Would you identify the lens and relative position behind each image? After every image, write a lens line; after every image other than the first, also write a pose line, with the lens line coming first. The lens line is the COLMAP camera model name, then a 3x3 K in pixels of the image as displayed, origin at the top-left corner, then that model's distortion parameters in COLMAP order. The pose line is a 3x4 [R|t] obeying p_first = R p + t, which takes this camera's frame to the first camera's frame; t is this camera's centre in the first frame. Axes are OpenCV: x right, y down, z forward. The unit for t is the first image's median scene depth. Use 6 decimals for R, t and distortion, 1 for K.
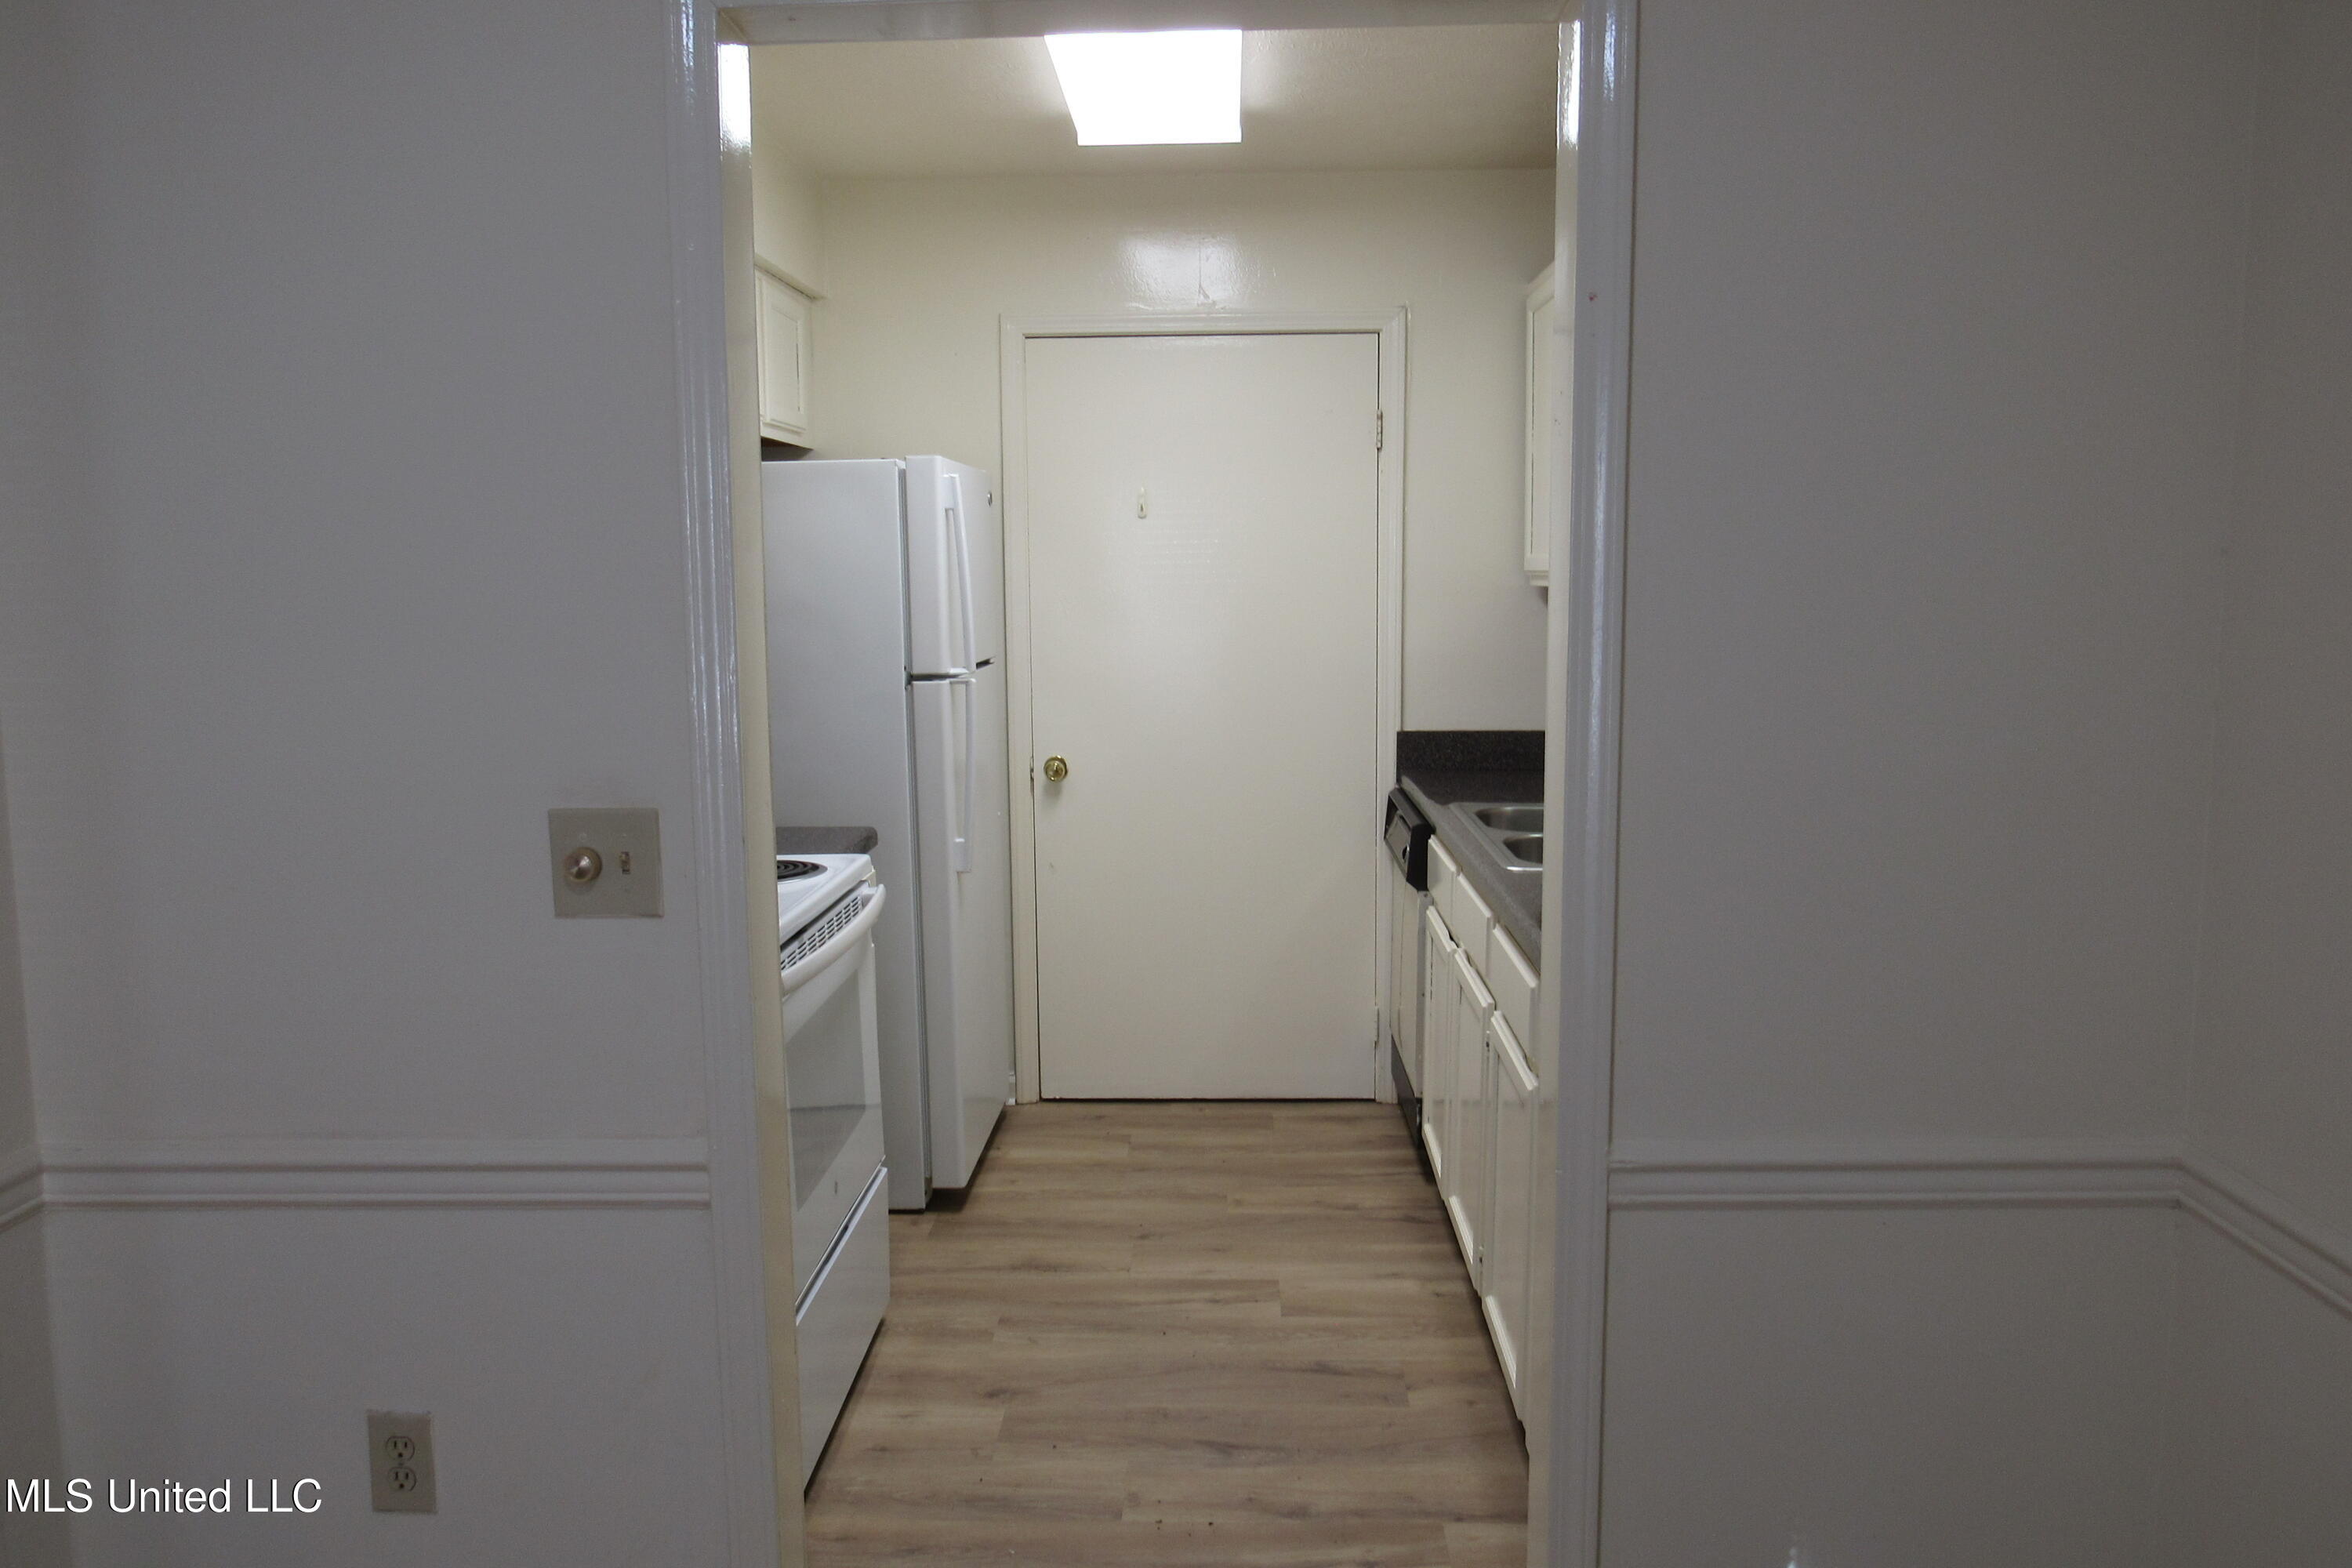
lens RADIAL K [[1677.0, 0, 1176.1], [0, 1677.0, 787.6], [0, 0, 1]] dist [-0.030775, 0.012584]
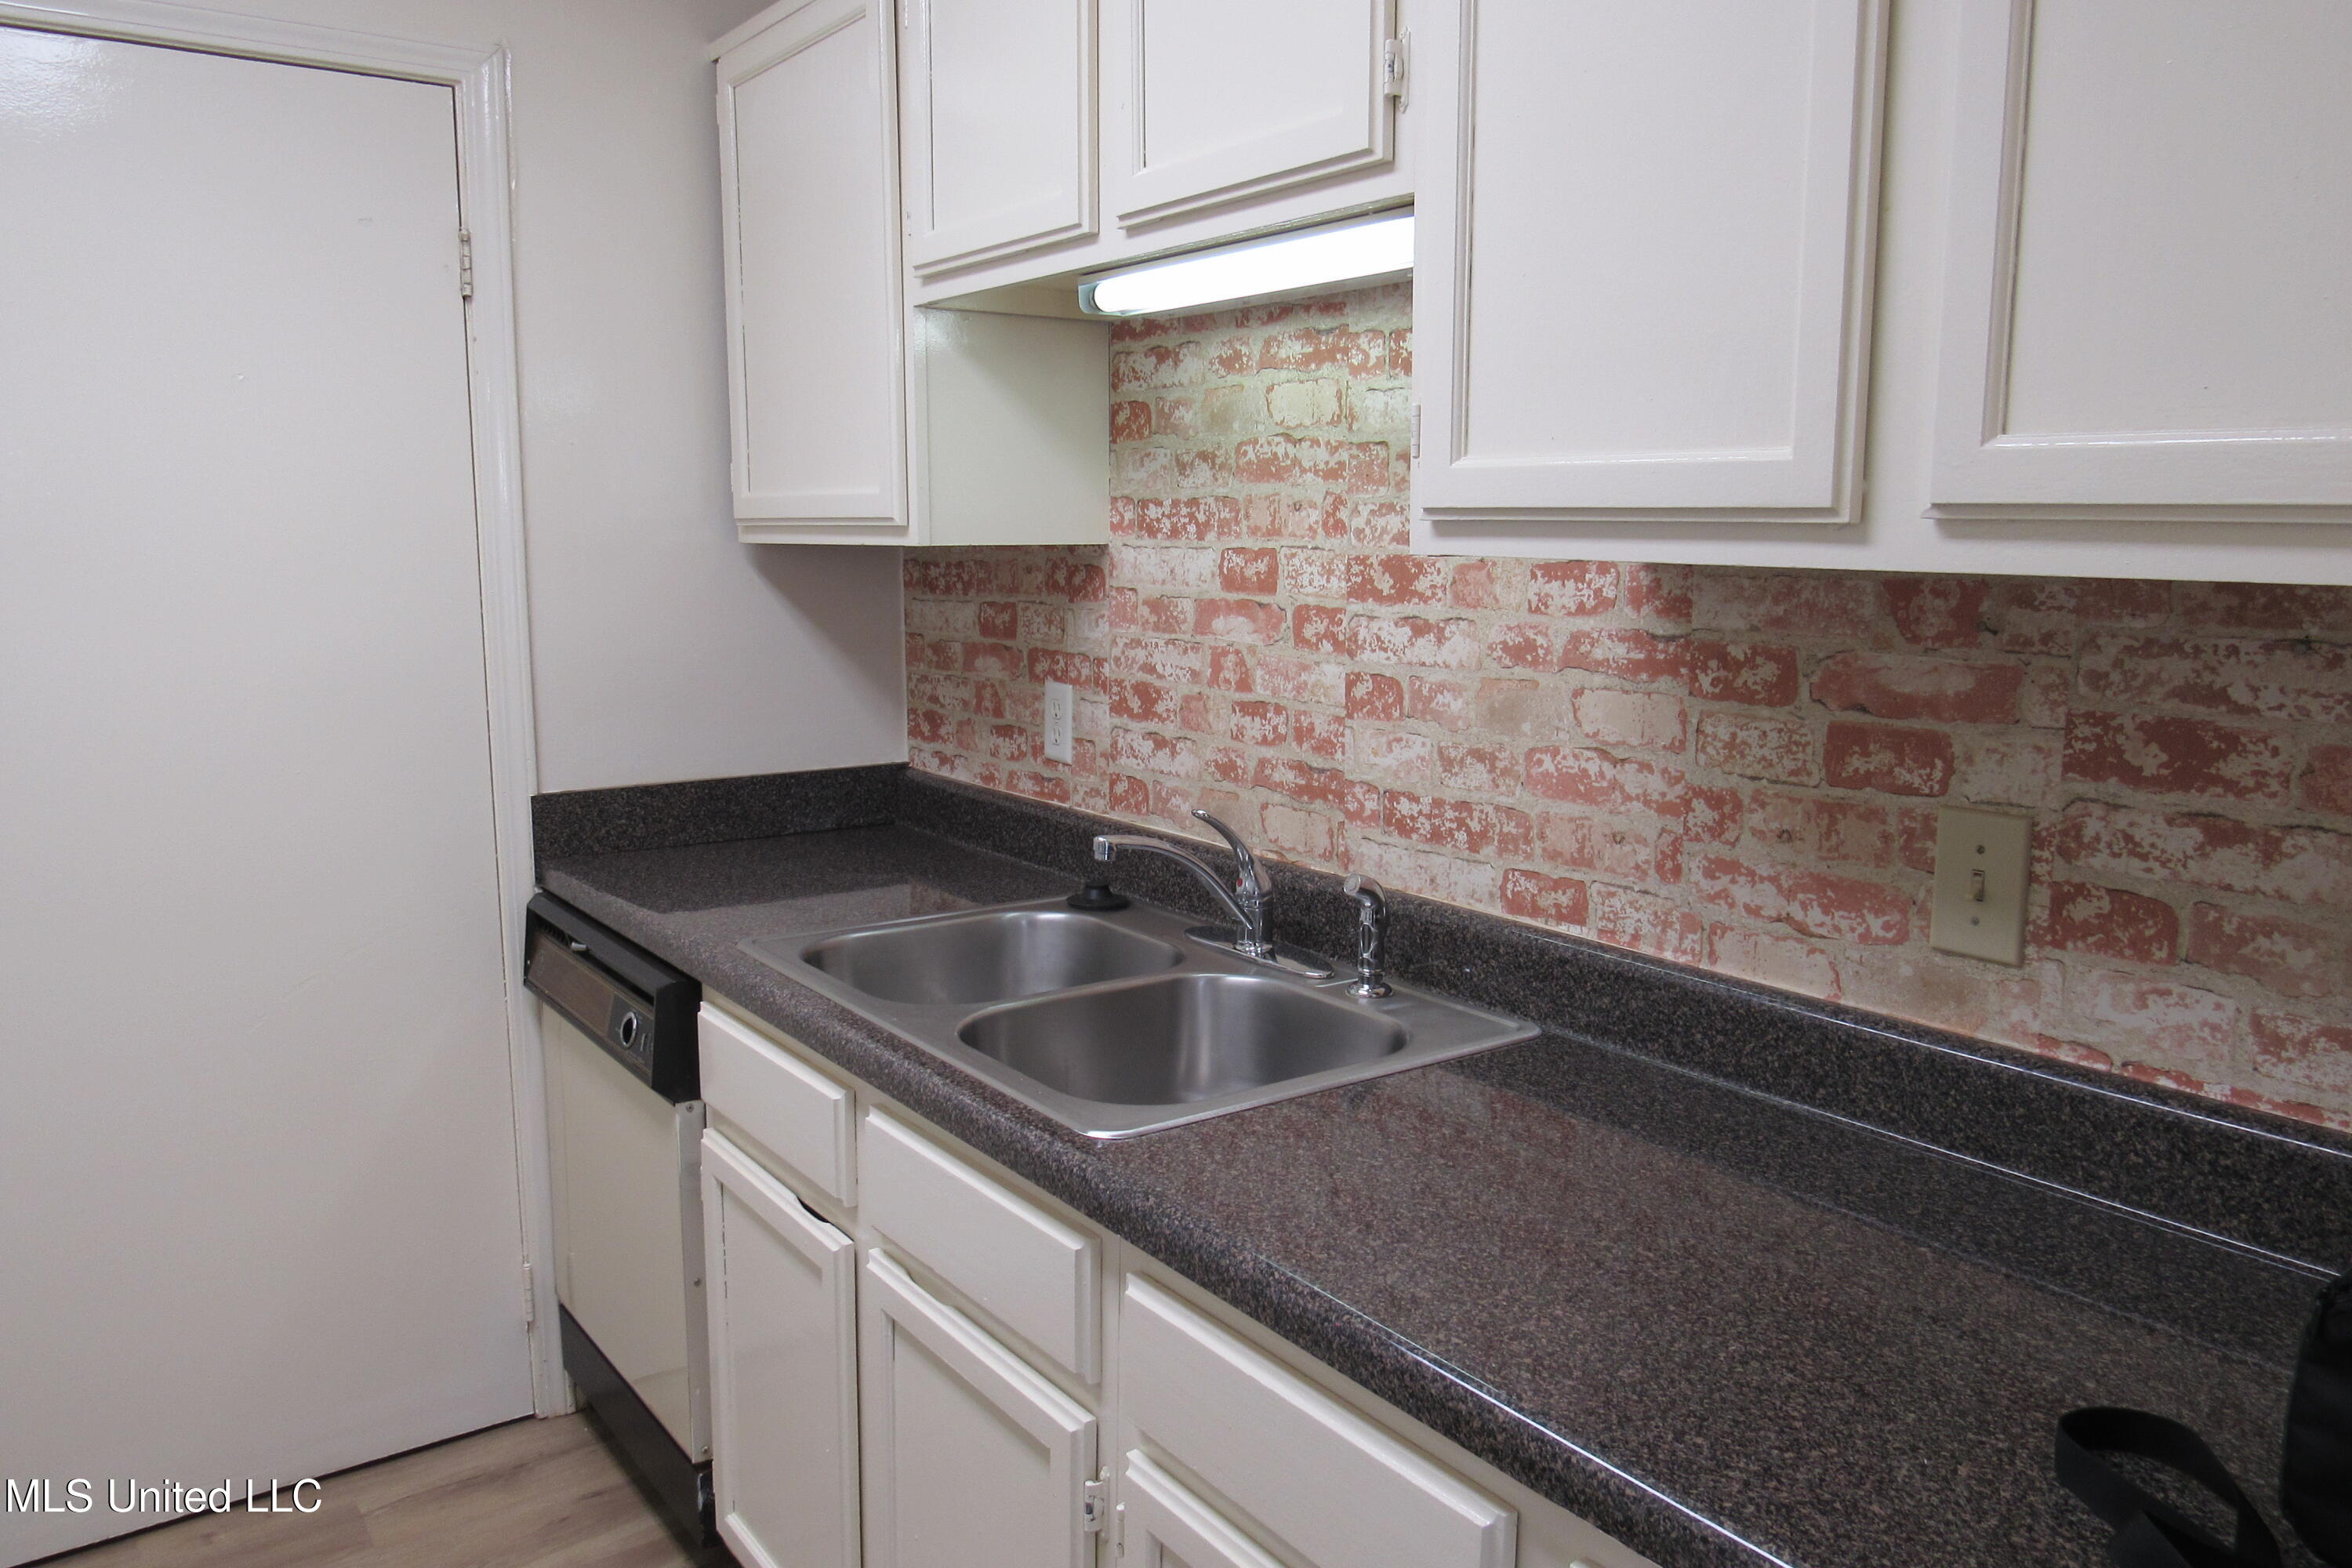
lens RADIAL K [[1677.0, 0, 1183.0], [0, 1677.0, 775.6], [0, 0, 1]] dist [-0.030775, 0.012584]
pose [[0.786819, -0.088748, 0.610770, -0.044105], [0.077737, 0.995977, 0.044577, -0.051228], [-0.612269, 0.012405, 0.790552, 0.424392]]
